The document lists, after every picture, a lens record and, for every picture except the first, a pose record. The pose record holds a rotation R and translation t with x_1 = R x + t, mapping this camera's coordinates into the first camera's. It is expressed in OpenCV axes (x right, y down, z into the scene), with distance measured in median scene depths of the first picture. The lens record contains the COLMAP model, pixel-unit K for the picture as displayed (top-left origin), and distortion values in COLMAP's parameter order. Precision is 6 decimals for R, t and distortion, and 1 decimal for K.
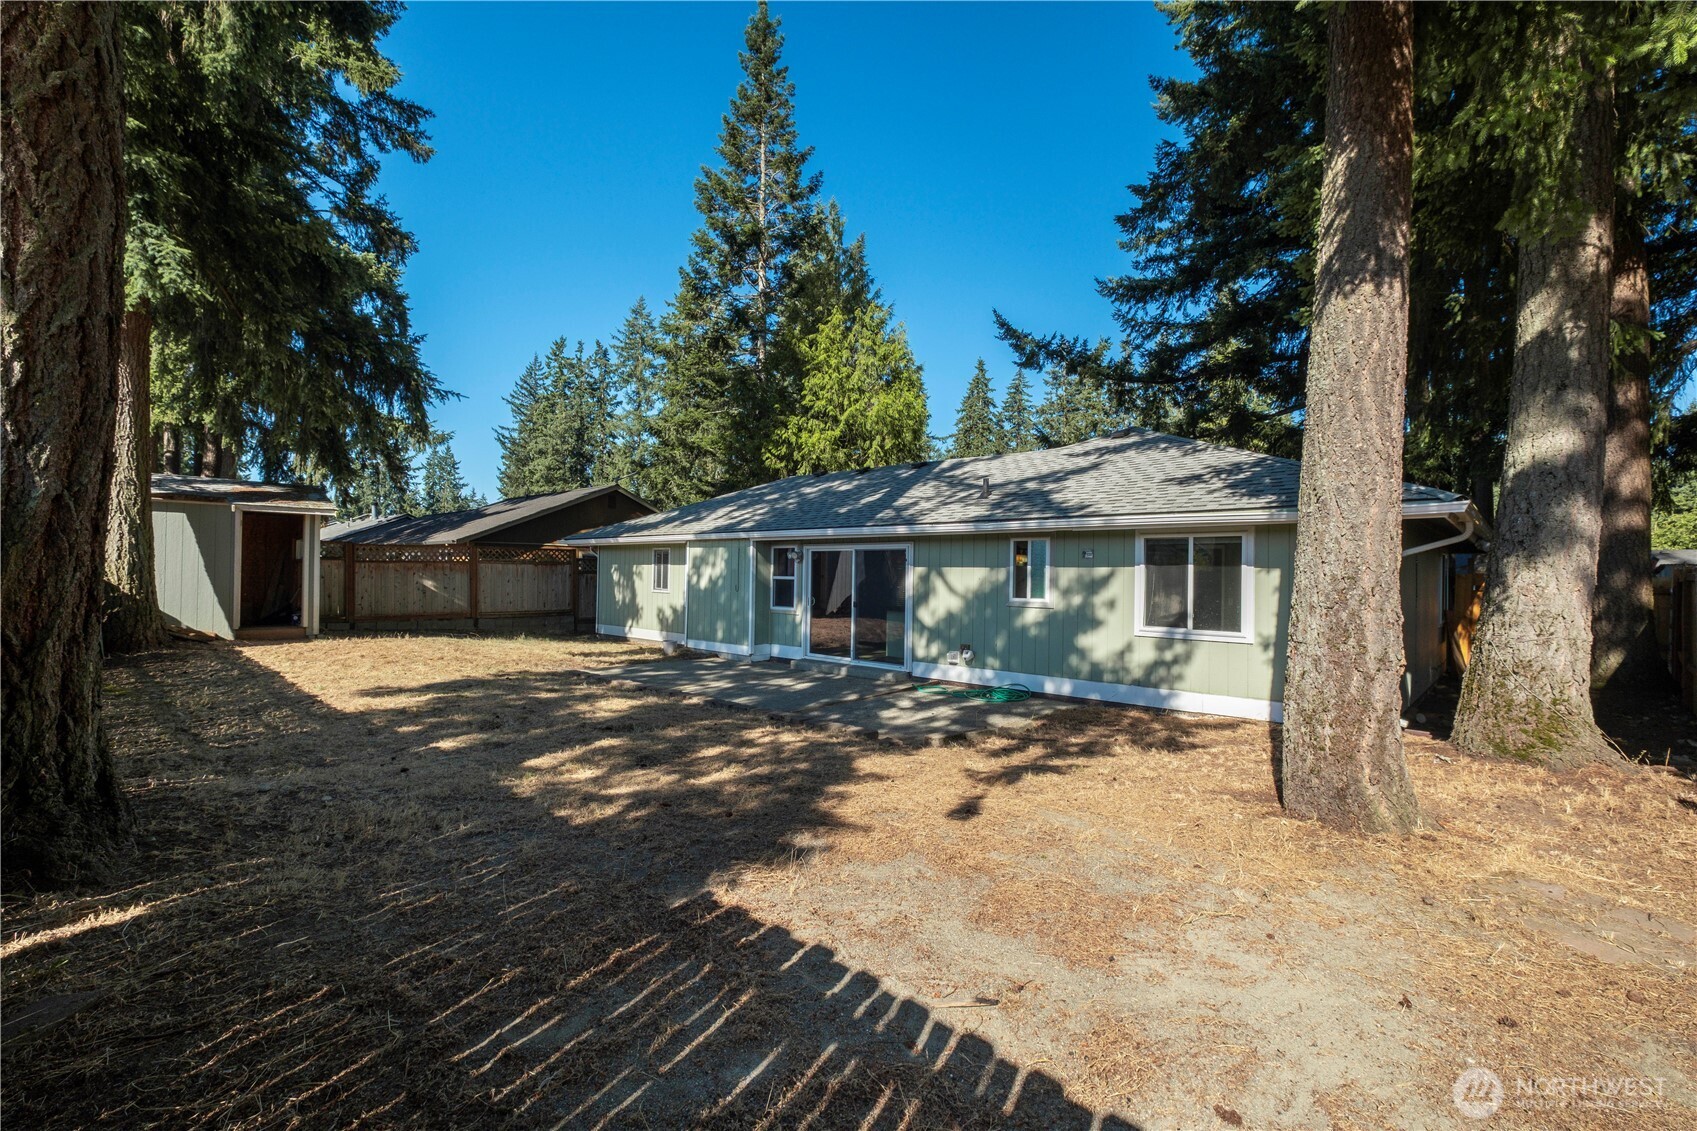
lens RADIAL K [[731.5, 0, 840.8], [0, 731.5, 563.5], [0, 0, 1]] dist [0.008910, -0.007904]
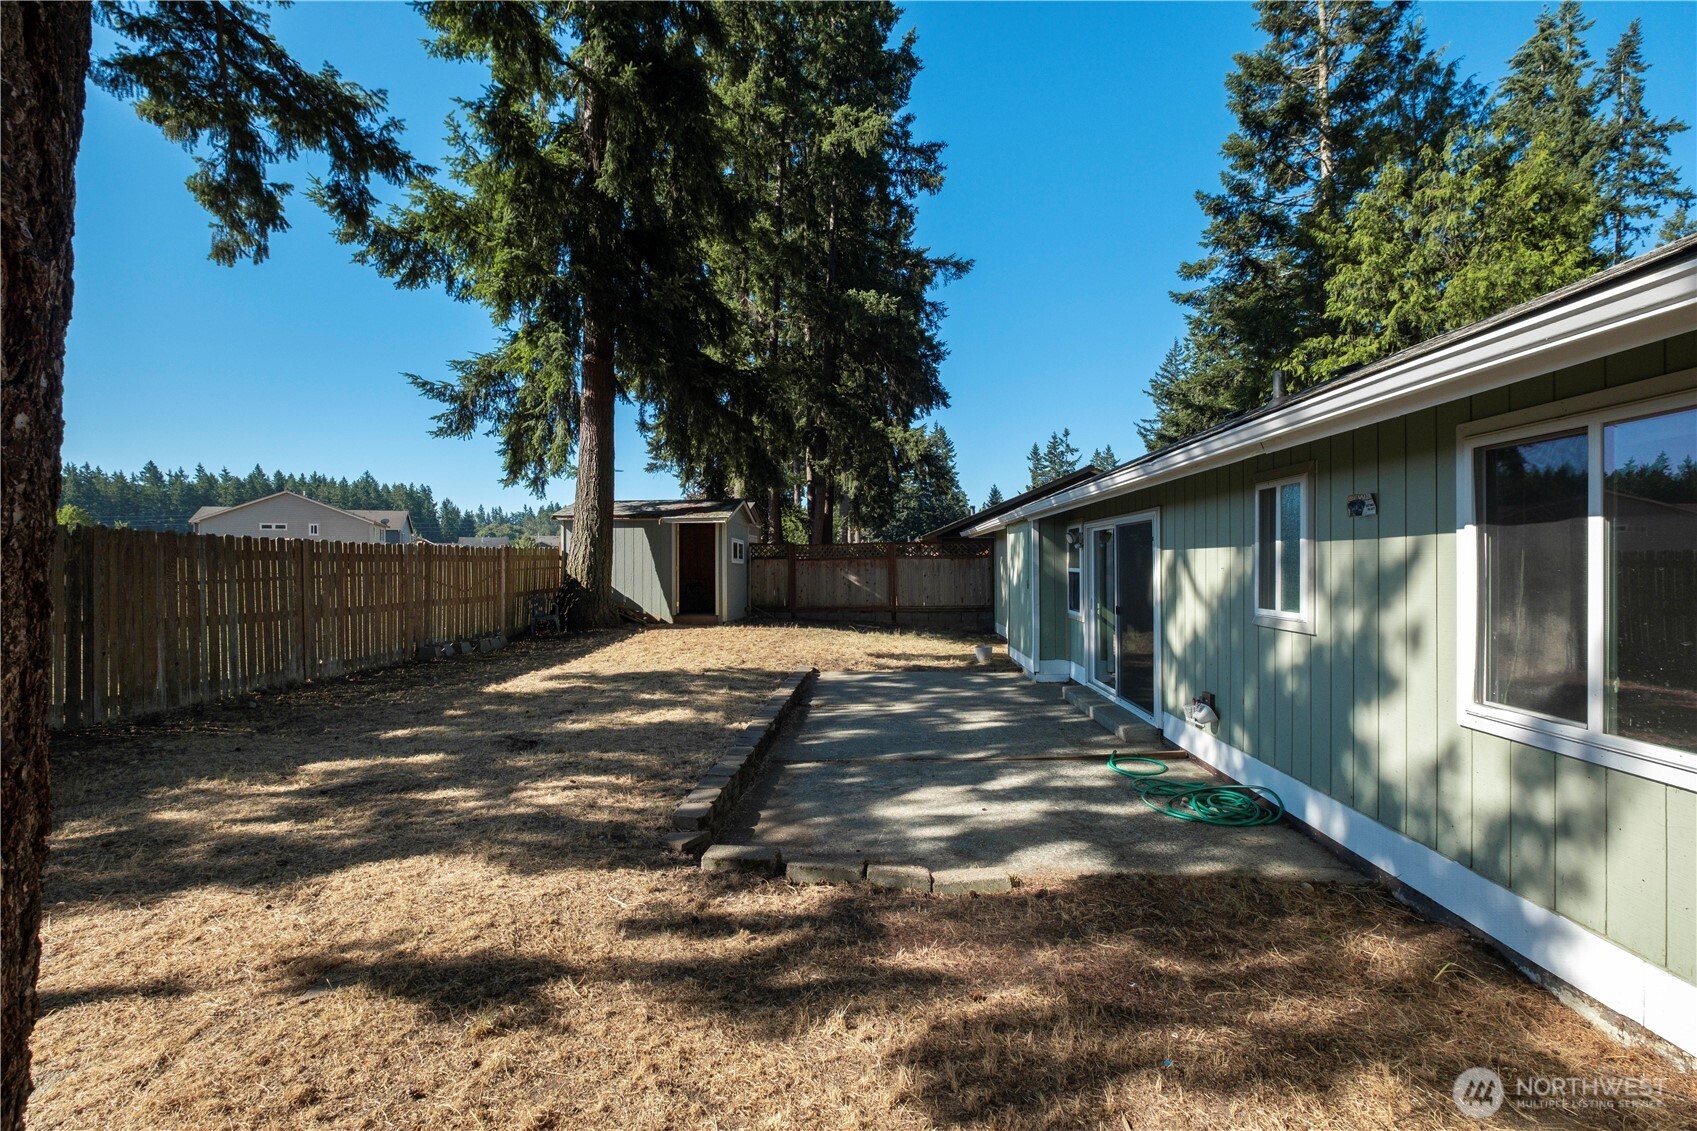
lens RADIAL K [[728.4, 0, 844.9], [0, 728.4, 563.7], [0, 0, 1]] dist [-0.001574, -0.000494]
pose [[0.645132, -0.019116, -0.763832, 0.404580], [0.027666, 0.999616, -0.001650, 0.010060], [0.763570, -0.020068, 0.645413, 0.462064]]
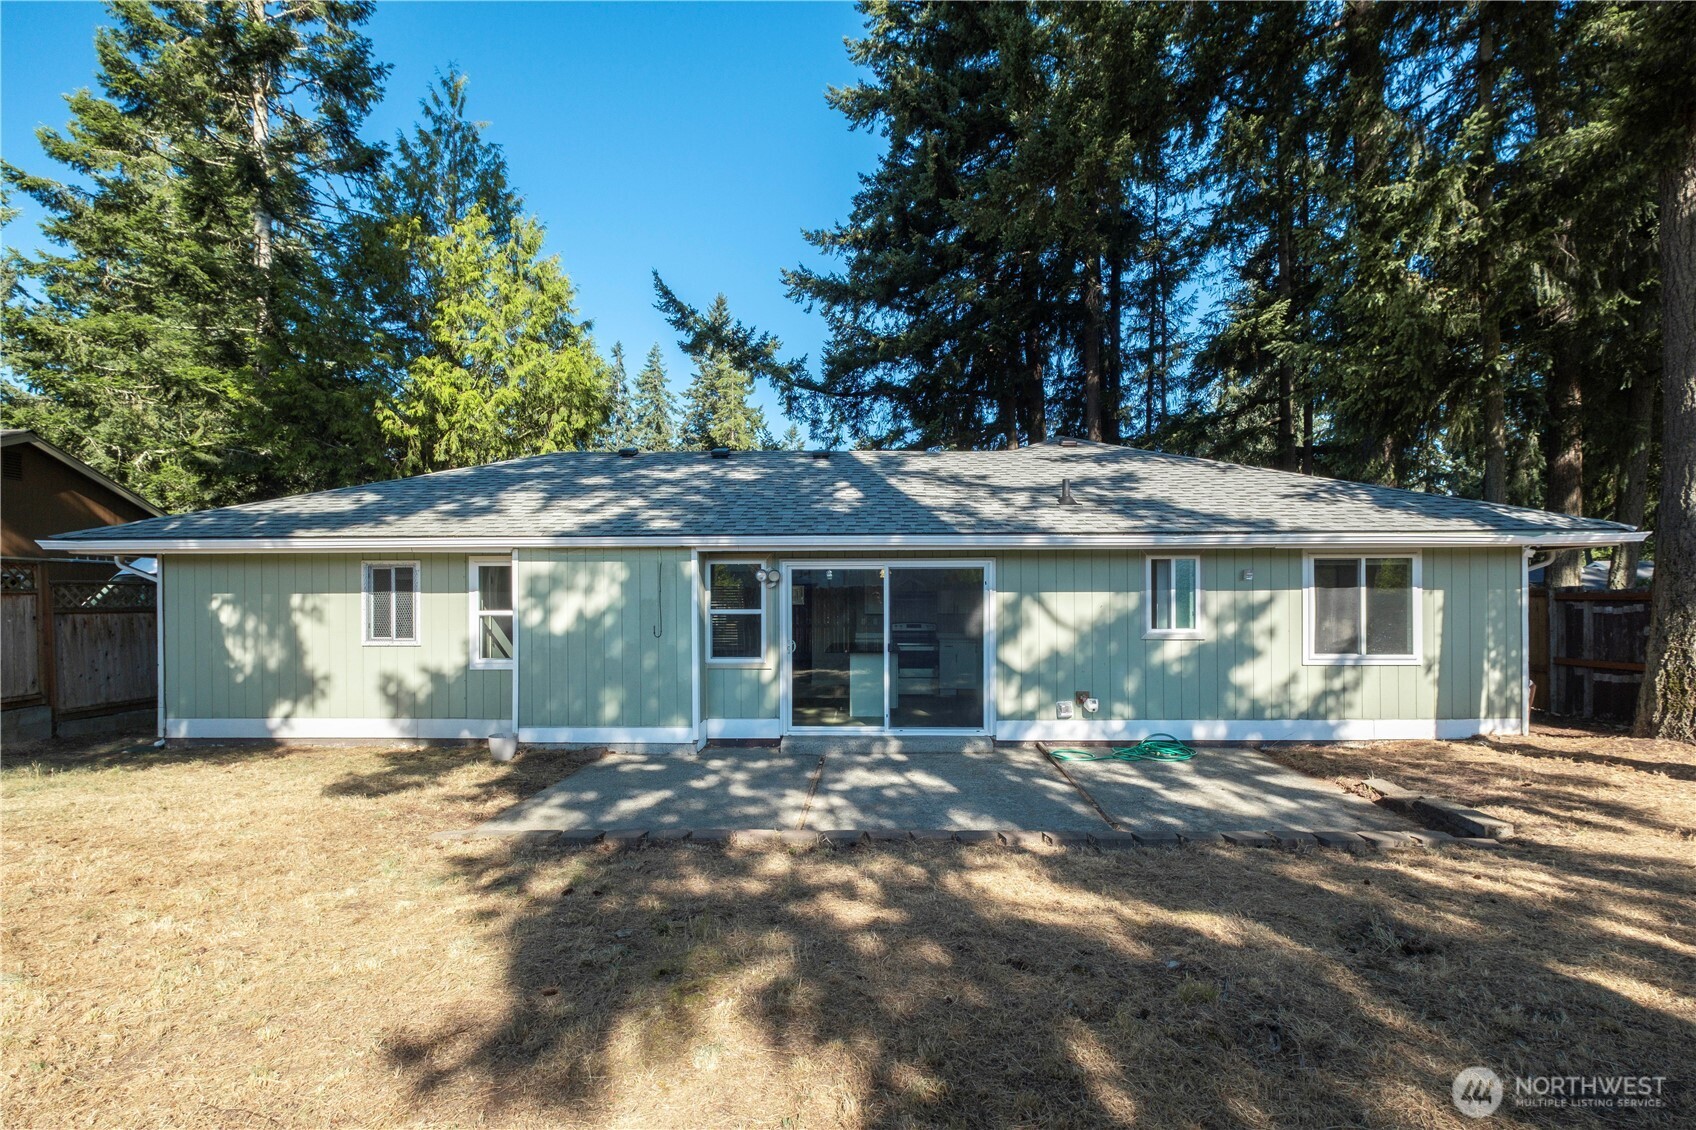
lens RADIAL K [[788.9, 0, 852.2], [0, 788.9, 597.1], [0, 0, 1]] dist [0.002243, -0.000428]
pose [[0.746718, -0.013821, 0.664997, -0.568525], [0.003745, 0.999856, 0.016576, -0.004053], [-0.665130, -0.009887, 0.746662, 0.538183]]
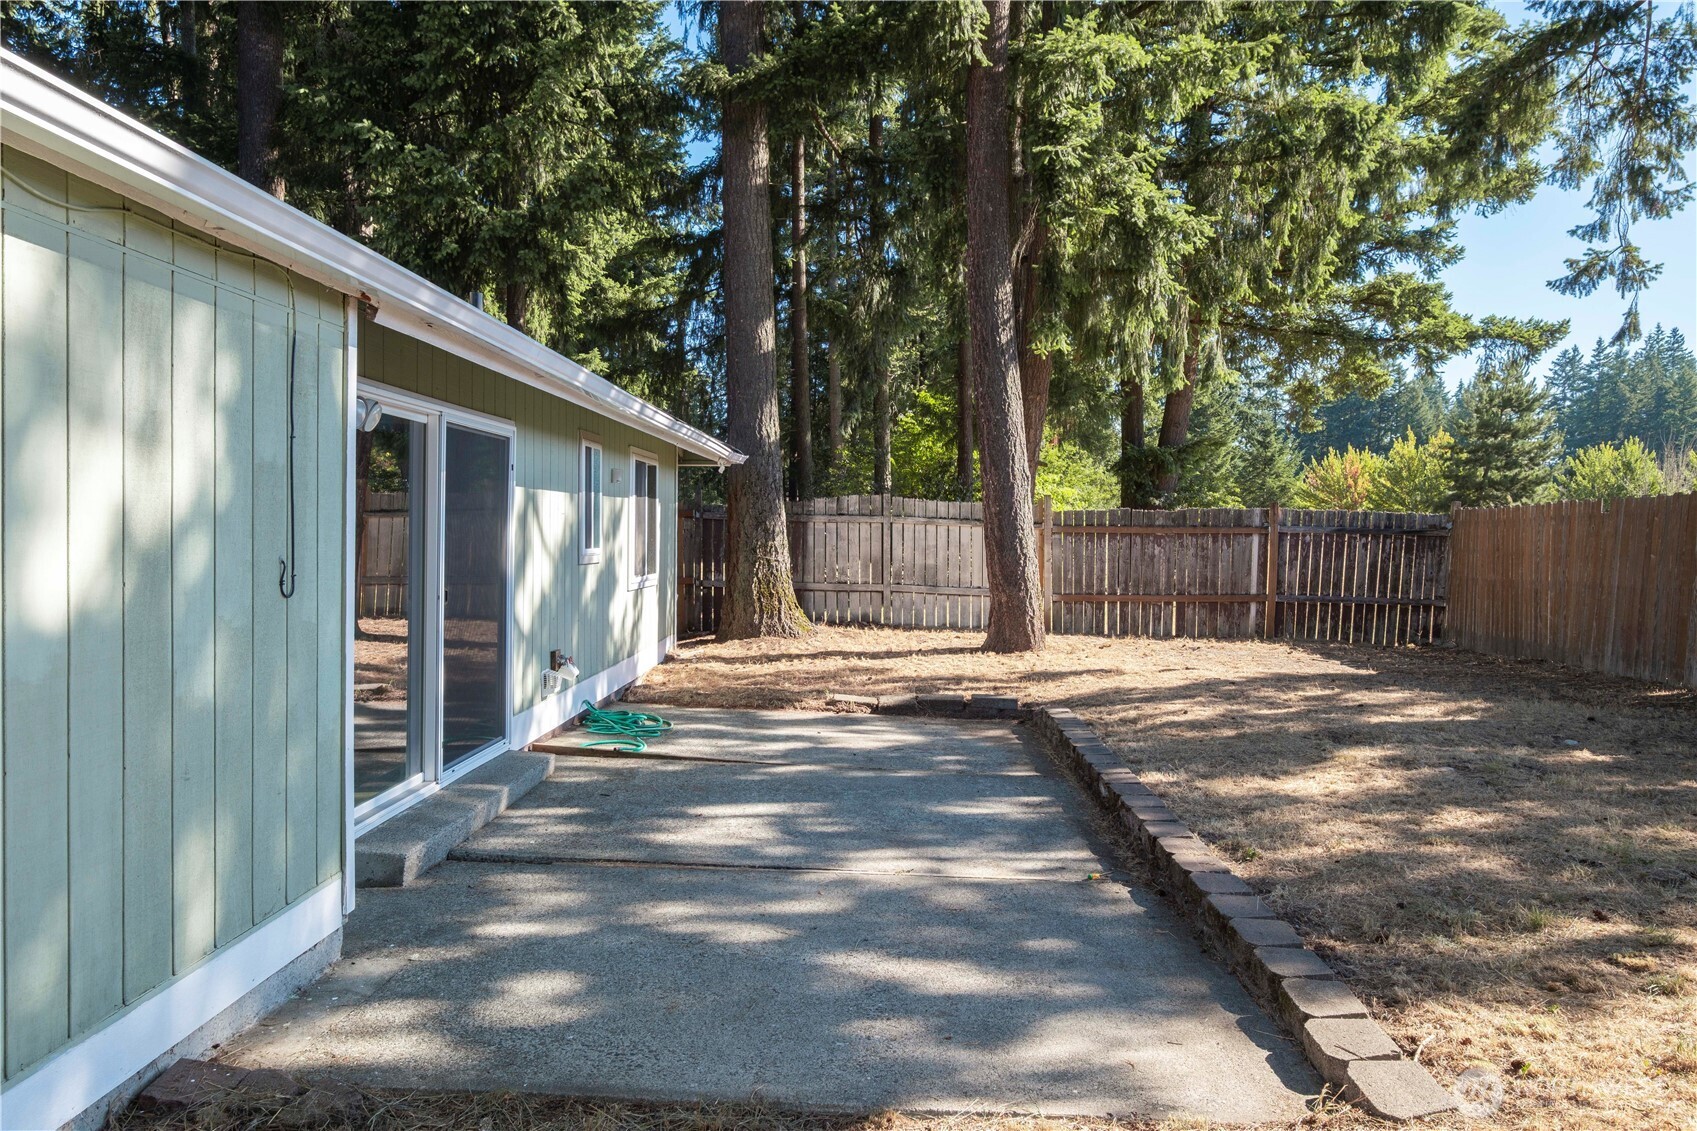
lens RADIAL K [[1203.2, 0, 848.5], [0, 1203.2, 565.5], [0, 0, 1]] dist [-0.002818, 0.001714]
pose [[-0.660992, -0.047599, 0.748882, -0.550253], [-0.038039, 0.998828, 0.029912, 0.023718], [-0.749428, -0.008715, -0.662028, 1.382795]]
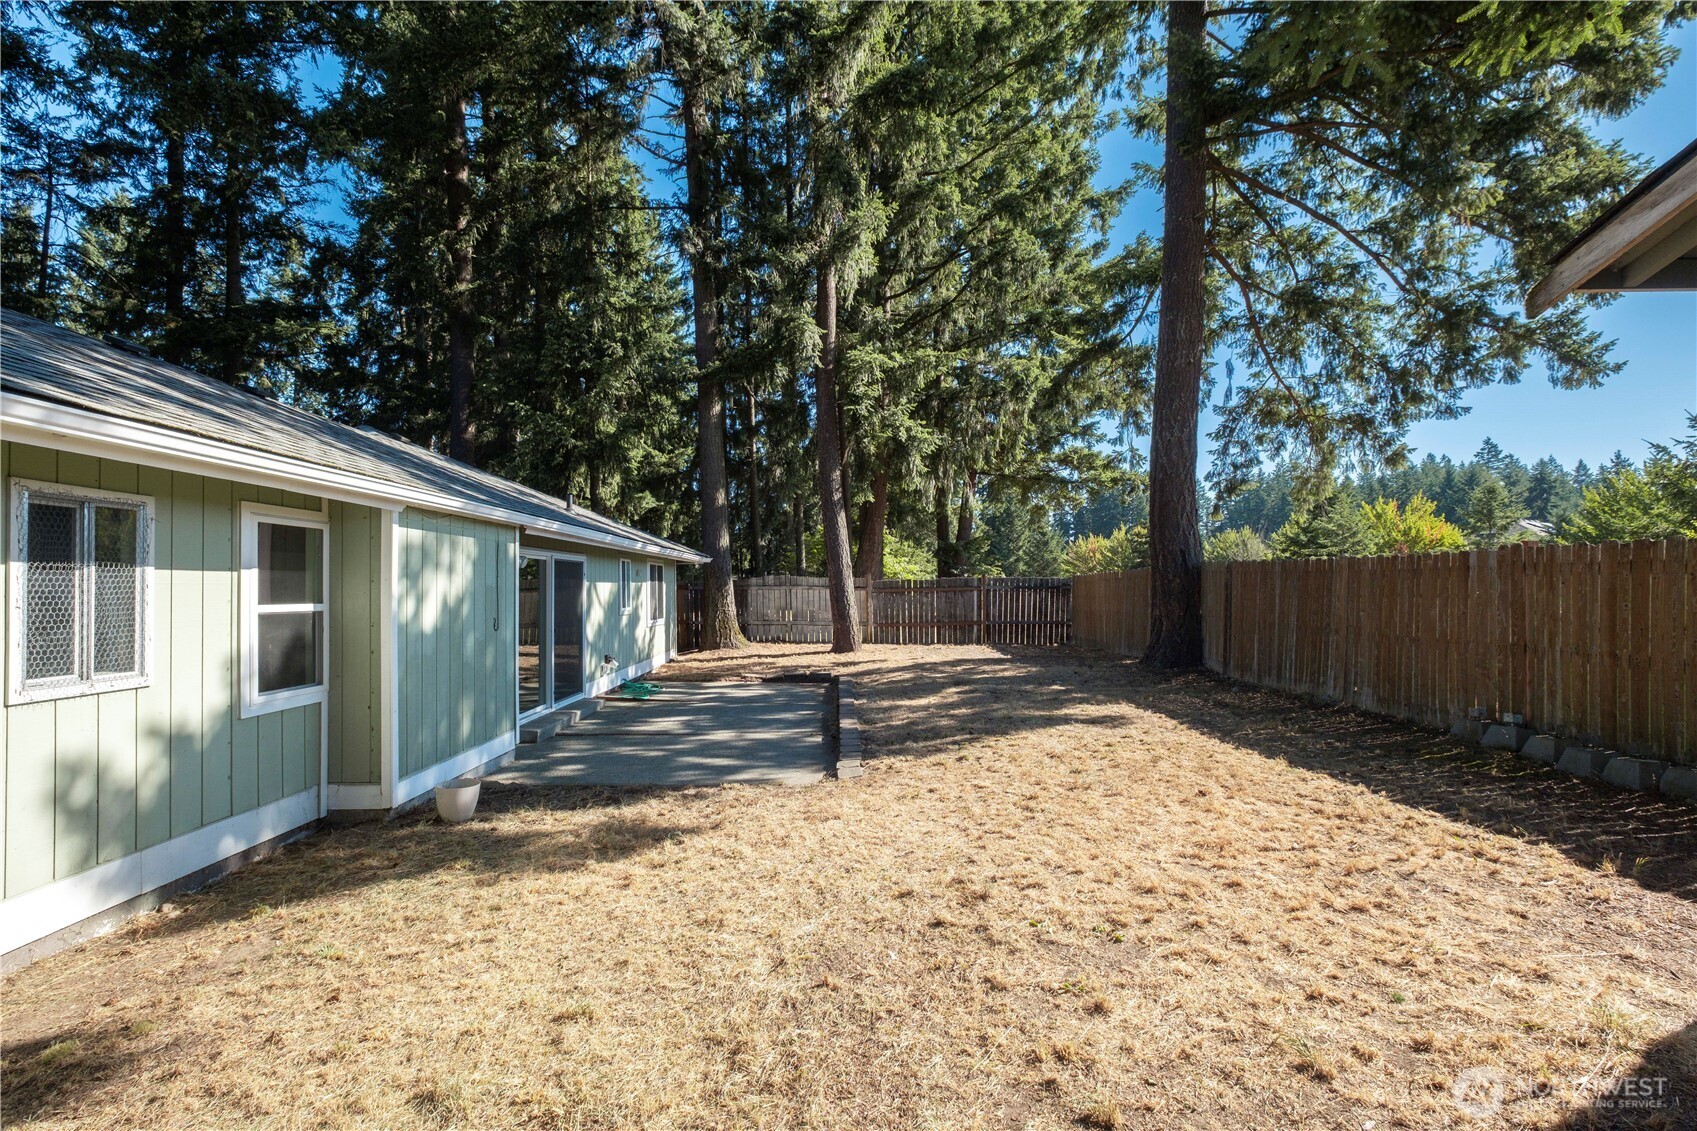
lens RADIAL K [[737.1, 0, 840.5], [0, 737.1, 565.0], [0, 0, 1]] dist [-0.005615, -0.000804]
pose [[-0.688472, 0.014046, 0.725127, -0.843168], [-0.013046, 0.999411, -0.031745, 0.010331], [-0.725146, -0.031315, -0.687883, 1.496510]]
